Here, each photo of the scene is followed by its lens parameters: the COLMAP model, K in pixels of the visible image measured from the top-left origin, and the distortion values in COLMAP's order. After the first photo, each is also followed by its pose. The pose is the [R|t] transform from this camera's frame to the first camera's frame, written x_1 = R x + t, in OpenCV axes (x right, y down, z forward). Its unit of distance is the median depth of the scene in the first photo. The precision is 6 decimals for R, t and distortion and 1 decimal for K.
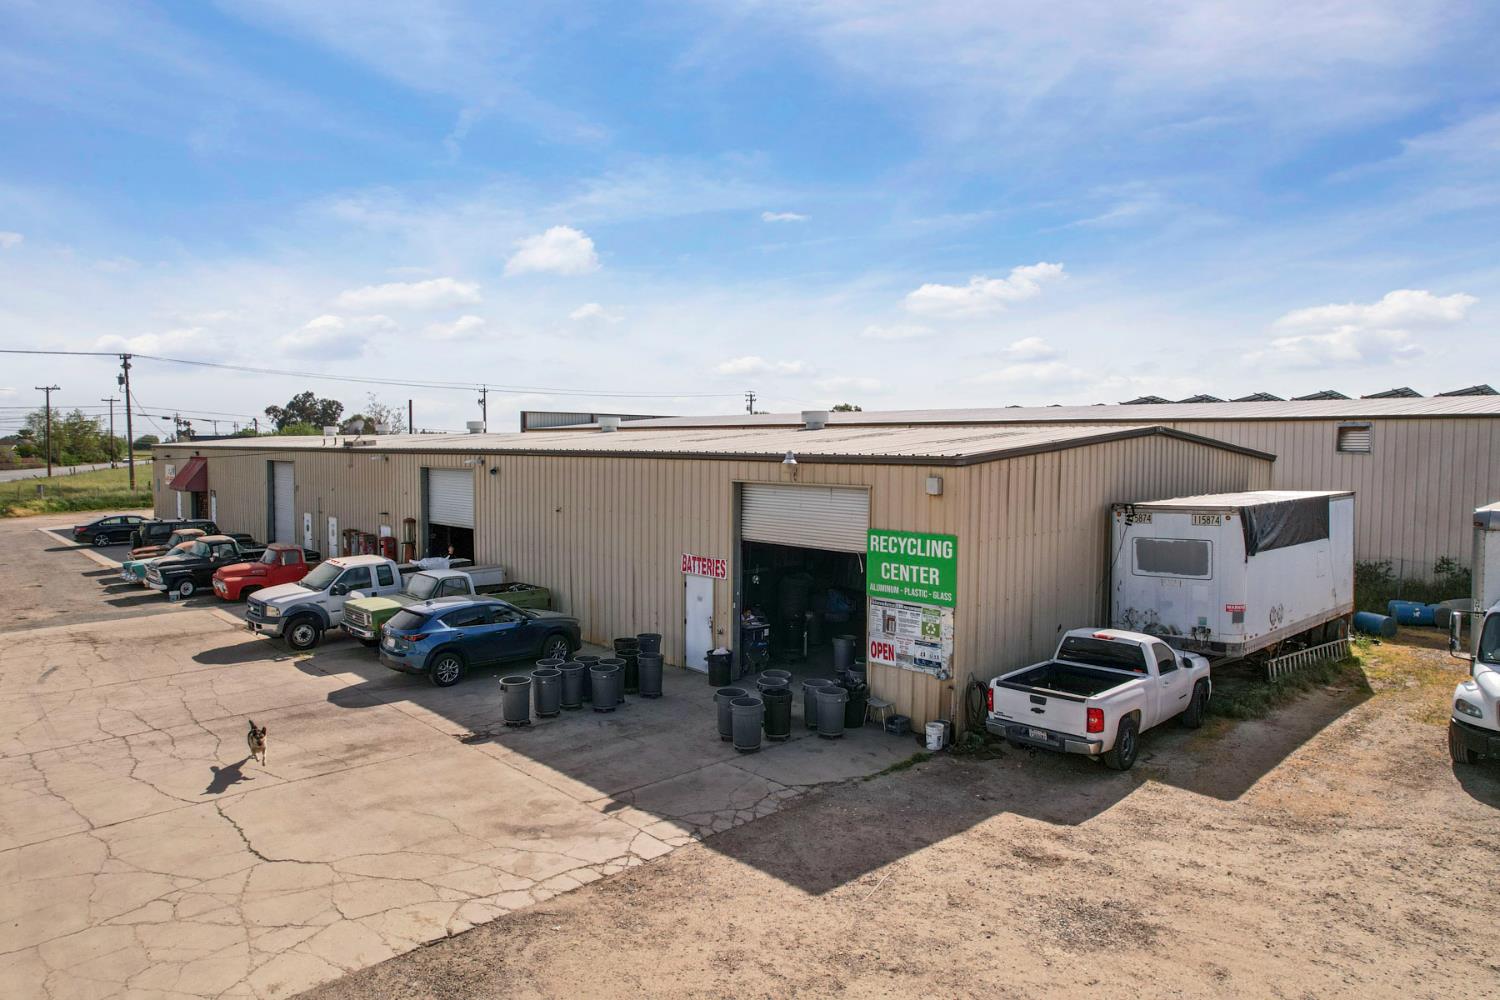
lens RADIAL K [[954.3, 0, 750.0], [0, 954.3, 500.0], [0, 0, 1]] dist [-0.072260, 0.066463]
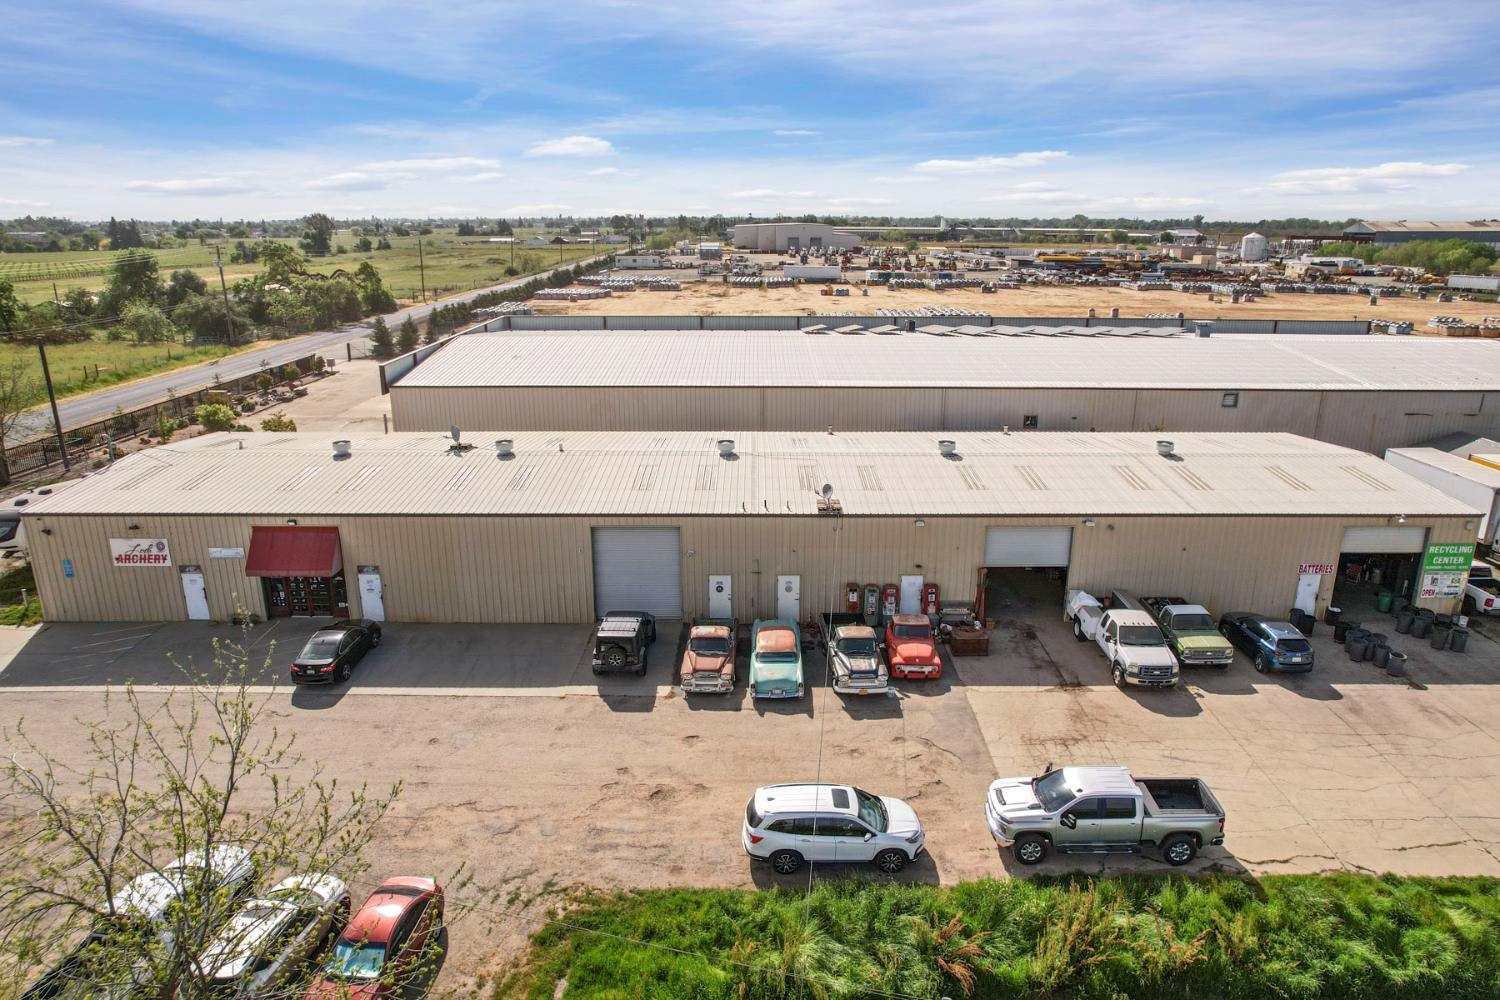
lens RADIAL K [[954.3, 0, 750.0], [0, 954.3, 500.0], [0, 0, 1]] dist [-0.072260, 0.066463]
pose [[0.685282, -0.213238, 0.696360, -2.664726], [0.043206, 0.966394, 0.253409, -0.747657], [-0.726995, -0.143570, 0.671466, 0.717484]]
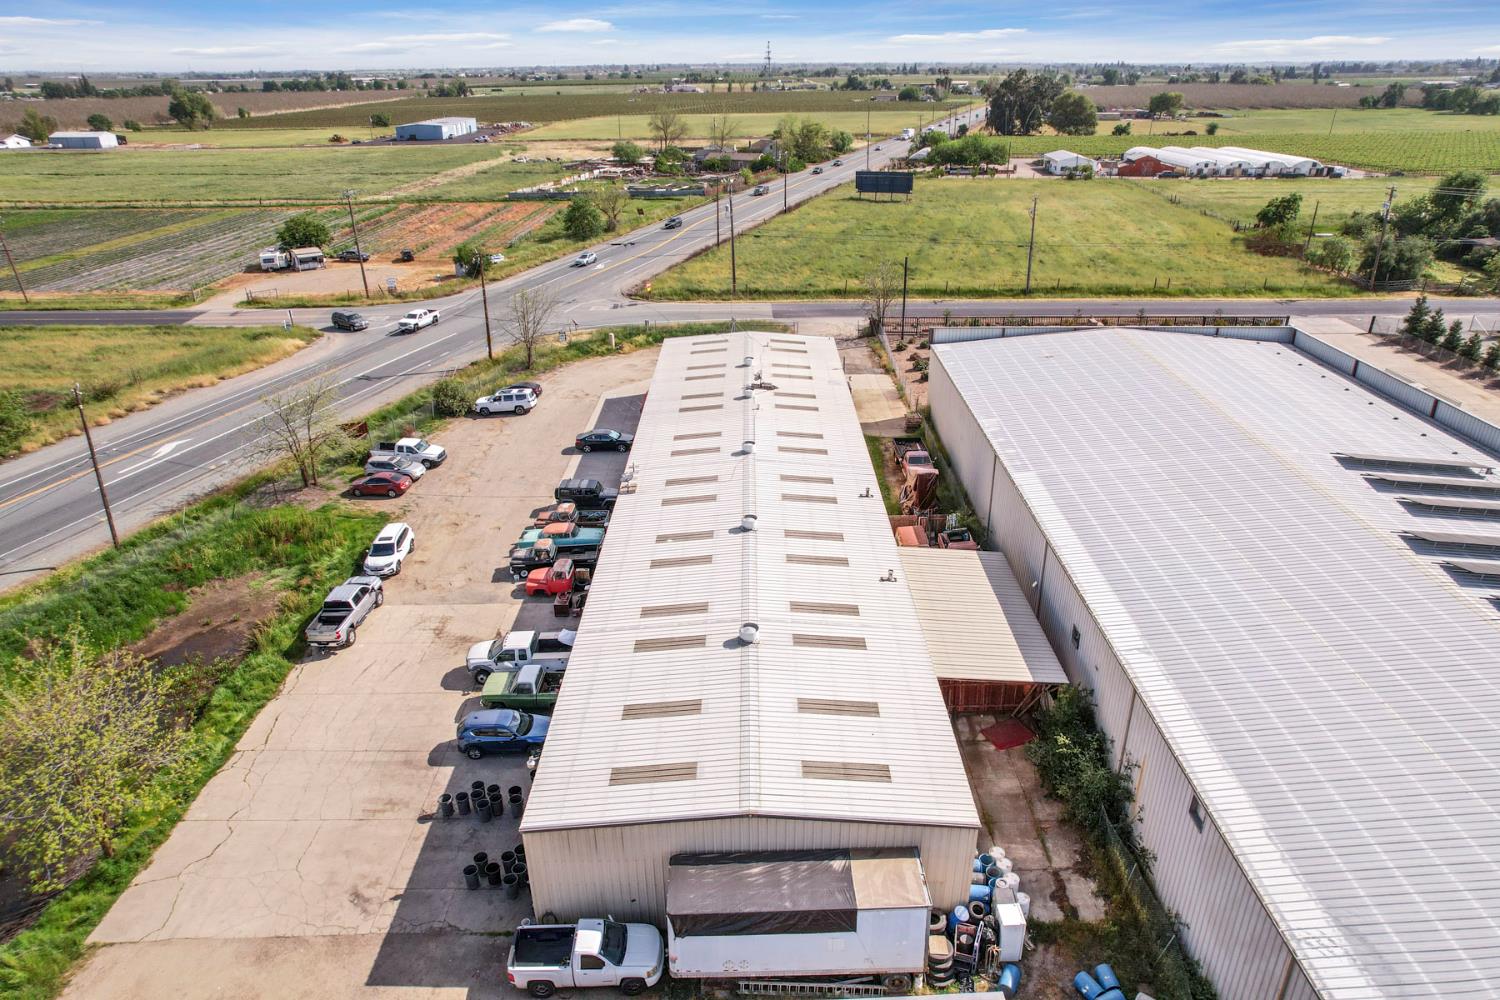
lens RADIAL K [[960.2, 0, 754.5], [0, 960.2, 496.6], [0, 0, 1]] dist [-0.073280, 0.065273]
pose [[0.730082, 0.274037, -0.626006, 1.559432], [-0.024249, 0.925884, 0.377029, -1.388922], [0.682929, -0.260082, 0.682617, 0.144647]]
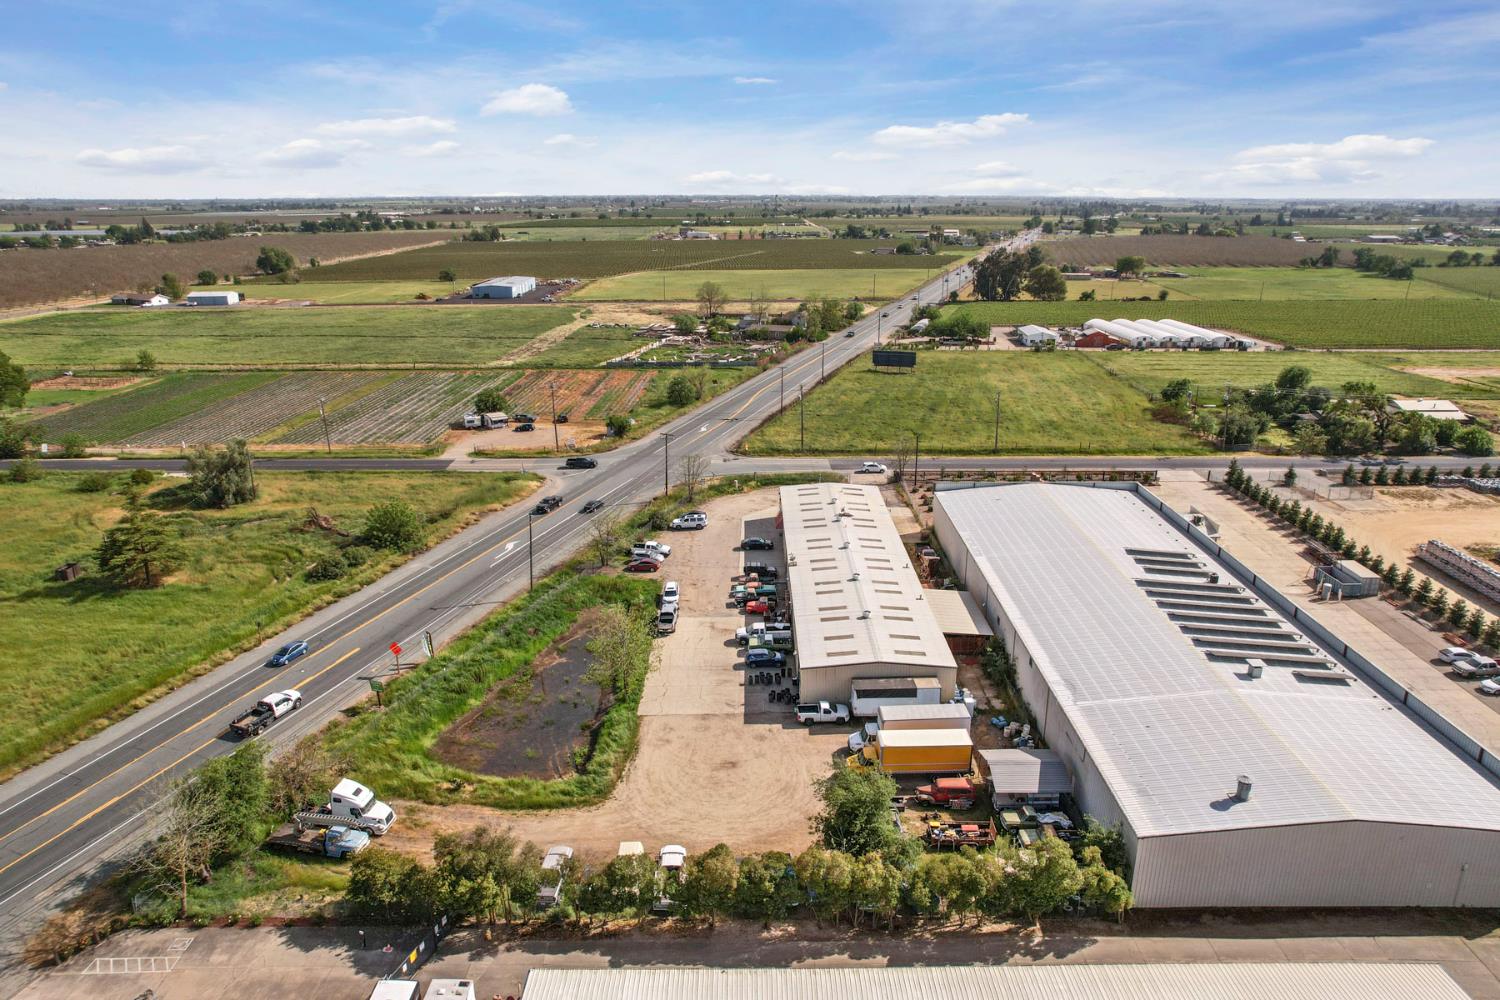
lens RADIAL K [[972.0, 0, 749.9], [0, 972.0, 507.2], [0, 0, 1]] dist [-0.073325, 0.067555]
pose [[0.729123, 0.205338, -0.652853, 3.499780], [-0.030650, 0.962768, 0.268584, -2.461253], [0.683696, -0.175821, 0.708270, -3.100381]]
